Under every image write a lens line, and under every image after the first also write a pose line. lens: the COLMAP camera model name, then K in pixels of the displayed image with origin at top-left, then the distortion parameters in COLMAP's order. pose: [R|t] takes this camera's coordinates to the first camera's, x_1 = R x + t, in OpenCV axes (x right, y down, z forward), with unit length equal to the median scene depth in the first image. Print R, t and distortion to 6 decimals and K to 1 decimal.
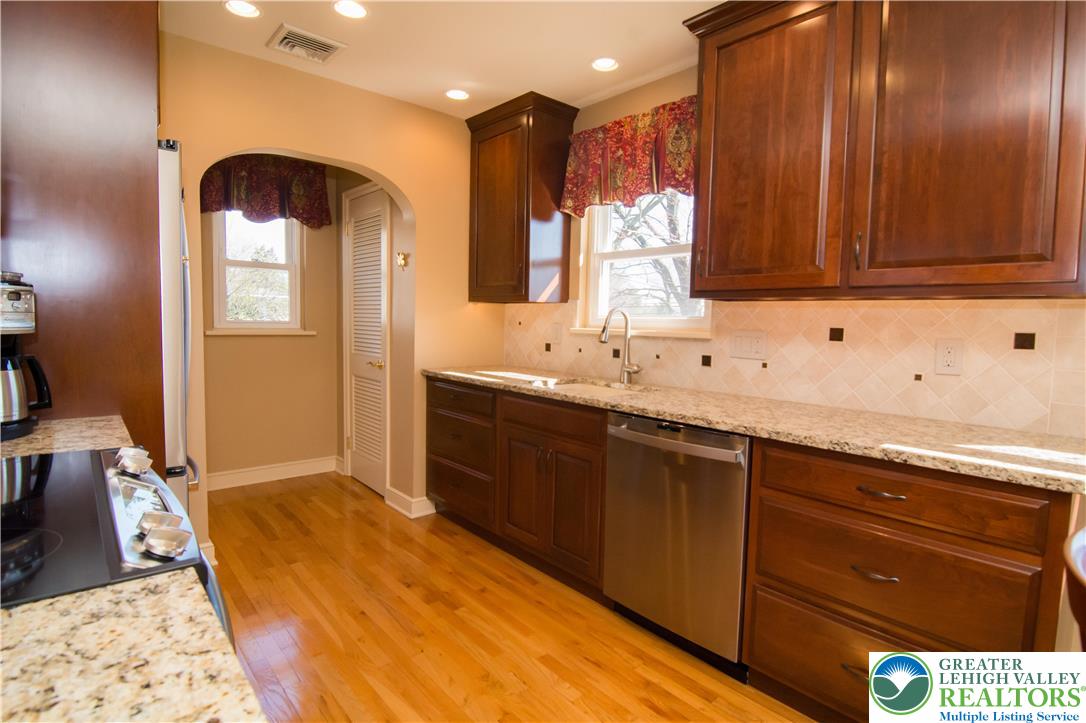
lens RADIAL K [[541.8, 0, 551.7], [0, 541.8, 360.1], [0, 0, 1]] dist [-0.003600, -0.015171]
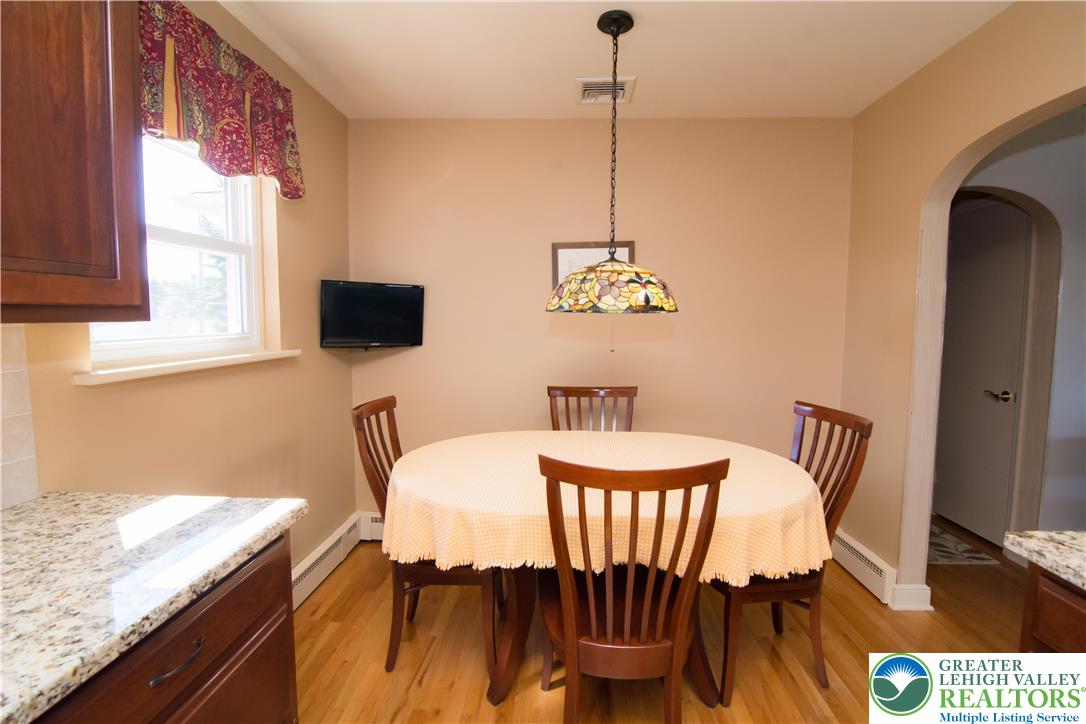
lens RADIAL K [[520.4, 0, 550.1], [0, 520.4, 359.4], [0, 0, 1]] dist [-0.002534, -0.012657]
pose [[-0.720970, -0.083796, 0.687881, -0.028919], [0.028518, 0.988233, 0.150274, -0.079148], [-0.692380, 0.127960, -0.710096, 0.529631]]
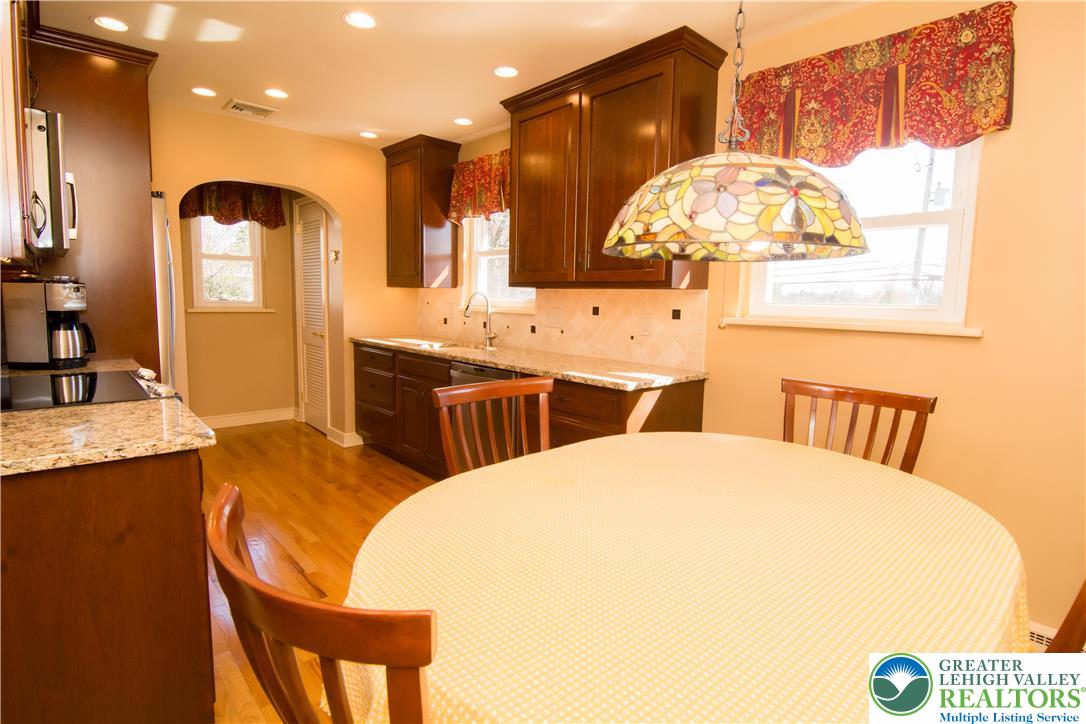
lens RADIAL K [[534.1, 0, 549.8], [0, 534.1, 359.4], [0, 0, 1]] dist [-0.002757, -0.016284]
pose [[0.999806, -0.001724, 0.019622, 0.258715], [0.000948, 0.999220, 0.039466, 0.022062], [-0.019675, -0.039439, 0.999028, -0.378418]]
